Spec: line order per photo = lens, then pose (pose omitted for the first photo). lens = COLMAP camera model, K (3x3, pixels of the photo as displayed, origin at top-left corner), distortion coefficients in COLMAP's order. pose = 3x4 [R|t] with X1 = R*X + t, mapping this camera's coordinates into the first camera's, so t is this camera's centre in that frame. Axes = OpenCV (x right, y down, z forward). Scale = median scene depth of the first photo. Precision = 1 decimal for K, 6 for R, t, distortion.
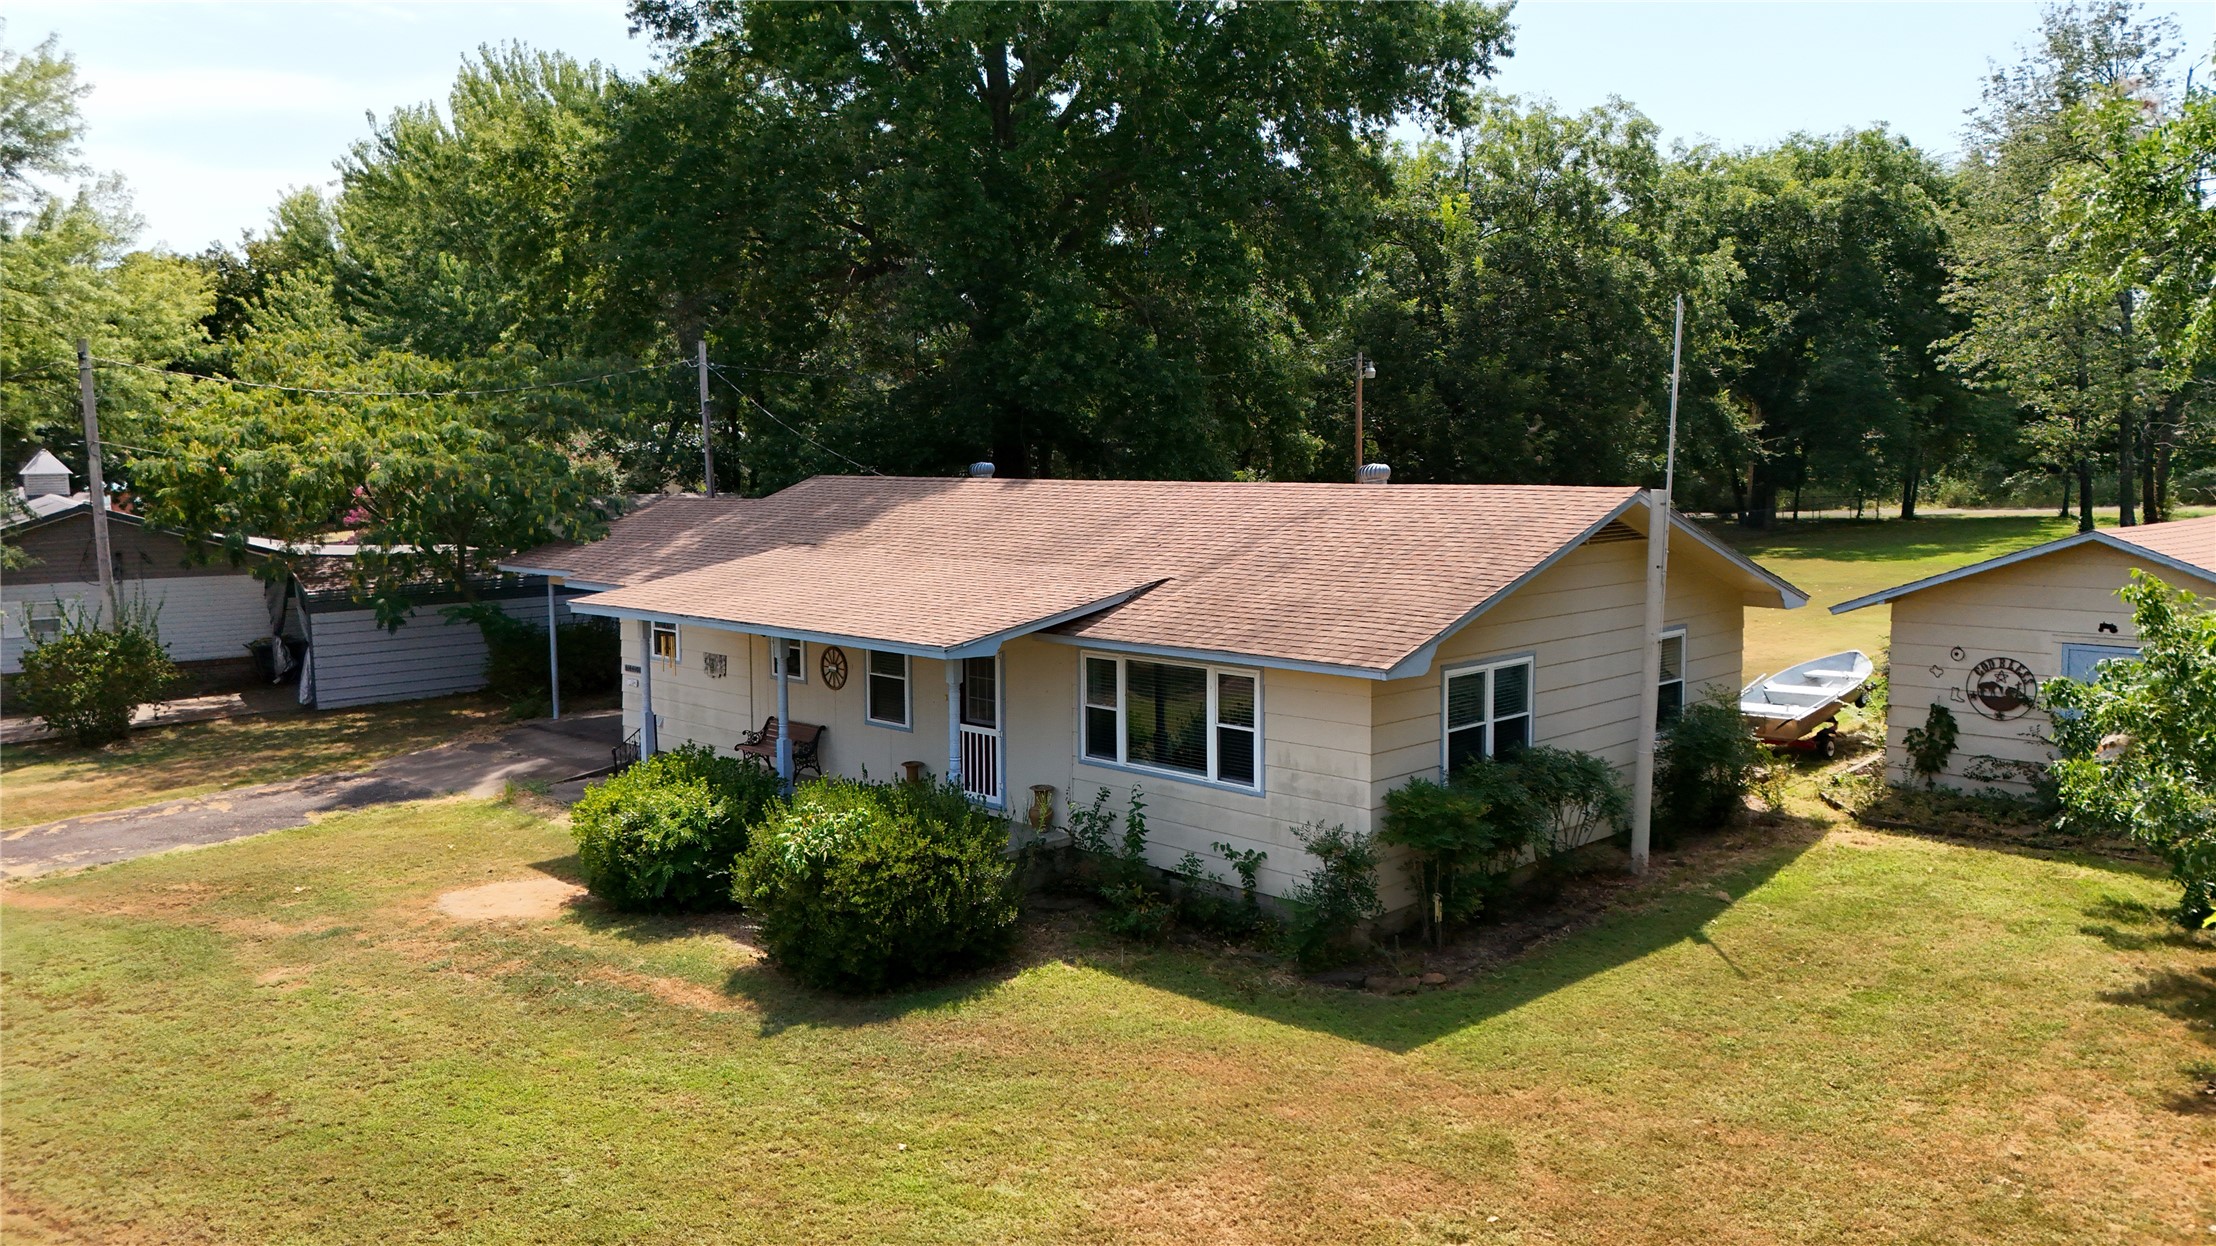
lens RADIAL K [[1635.5, 0, 1117.9], [0, 1635.5, 618.8], [0, 0, 1]] dist [0.065965, -0.070010]
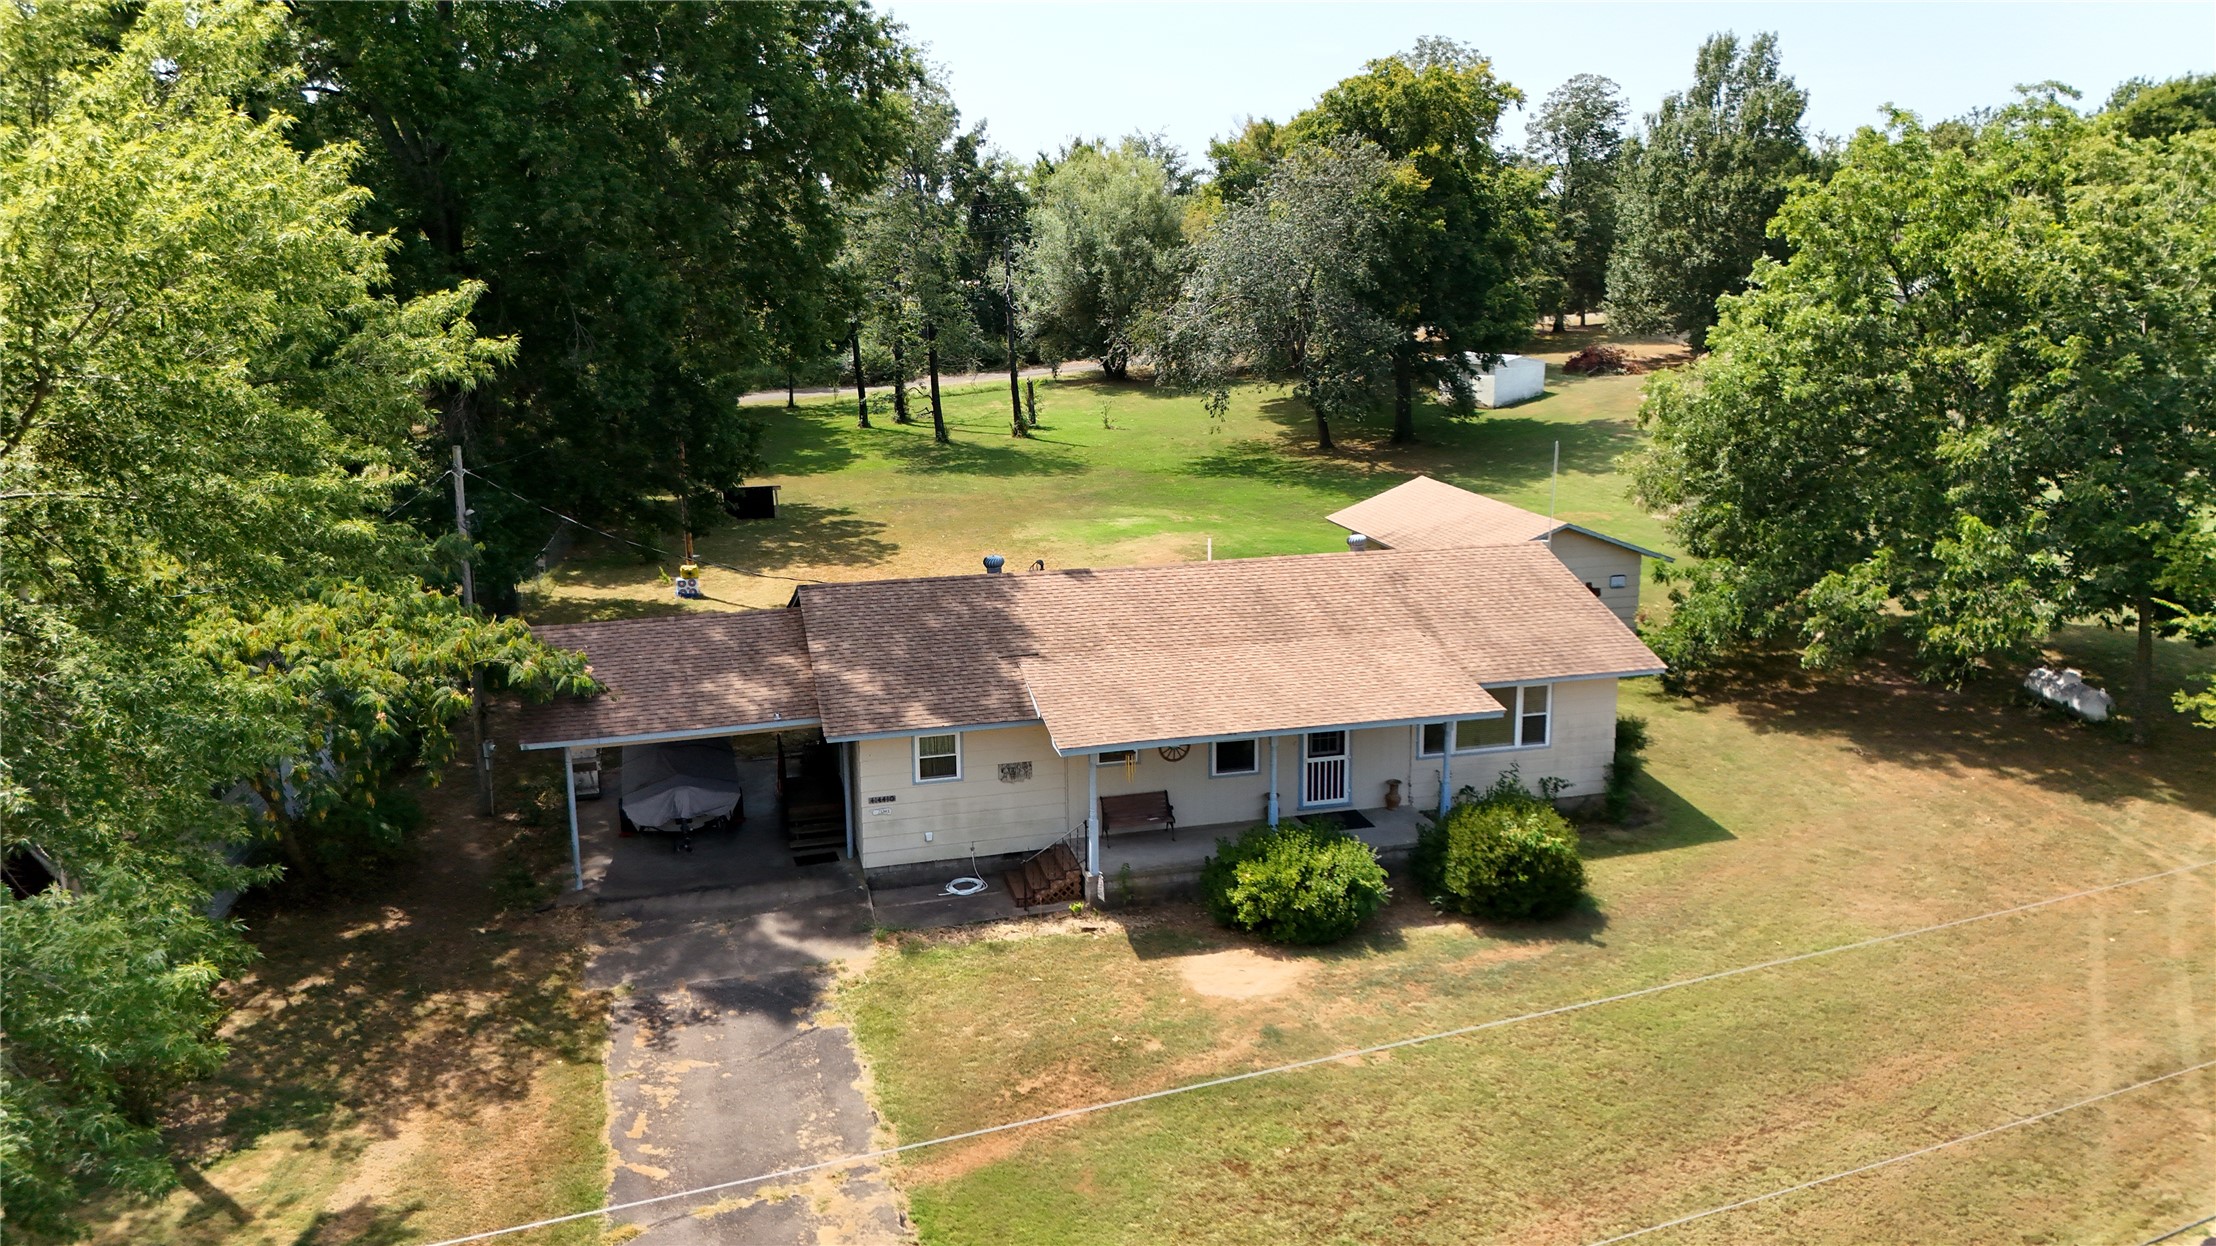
lens RADIAL K [[1633.5, 0, 1118.2], [0, 1633.5, 620.4], [0, 0, 1]] dist [0.107754, -0.206919]
pose [[0.513803, -0.197575, 0.834848, -1.517128], [0.093917, 0.980225, 0.174179, -0.360616], [-0.852752, -0.011087, 0.522198, 0.411139]]
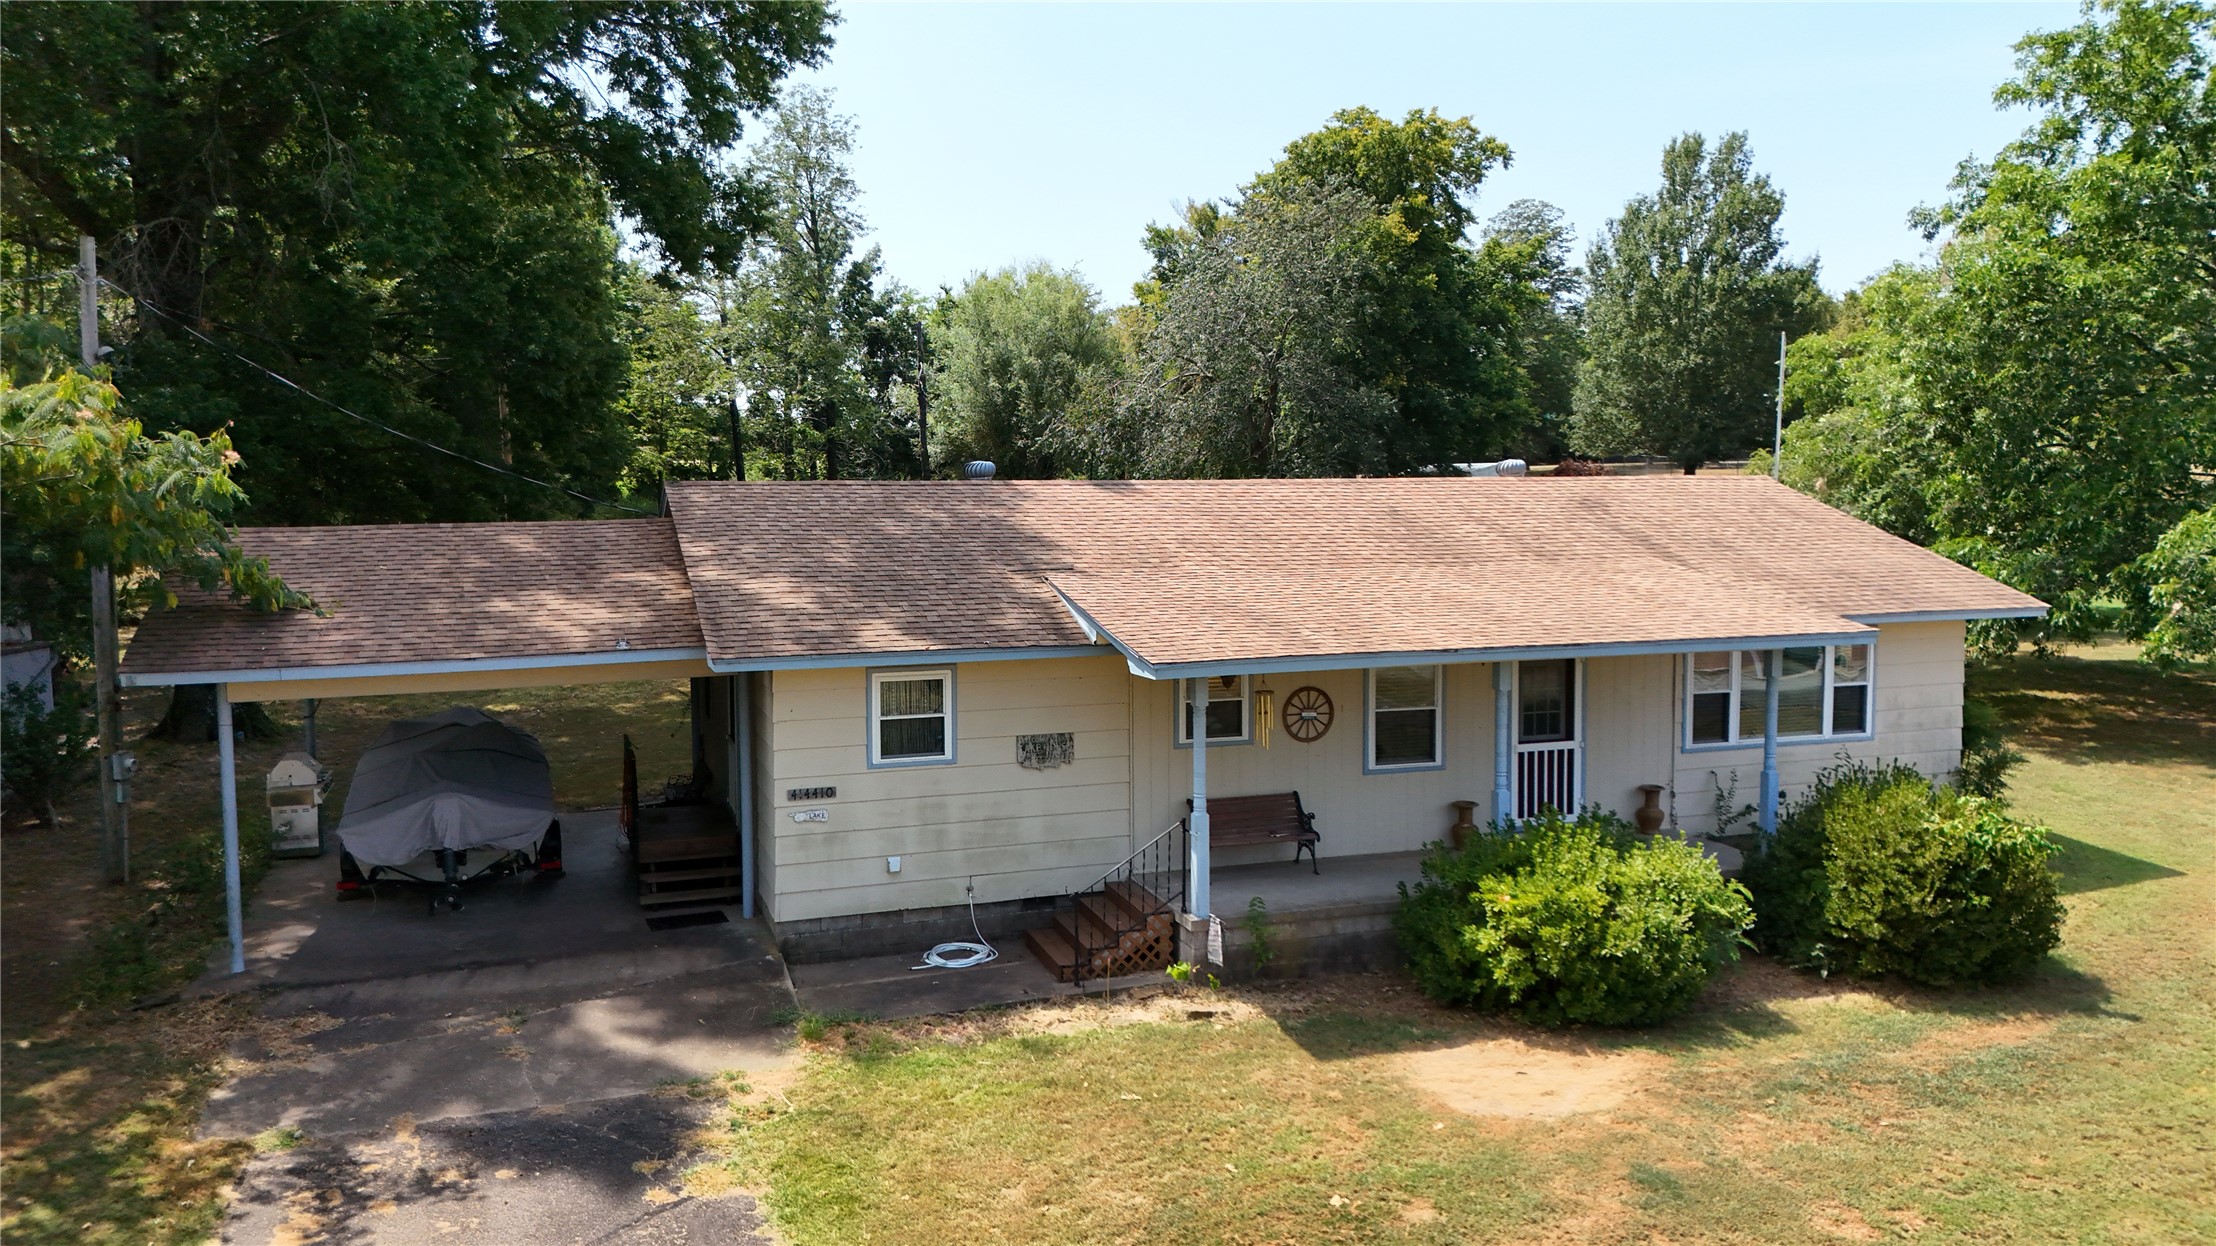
lens RADIAL K [[1635.5, 0, 1117.9], [0, 1635.5, 618.8], [0, 0, 1]] dist [0.065965, -0.070010]
pose [[0.445563, -0.076430, 0.891982, -1.075384], [0.093355, 0.994884, 0.038615, -0.064352], [-0.890370, 0.066066, 0.450419, 0.857703]]
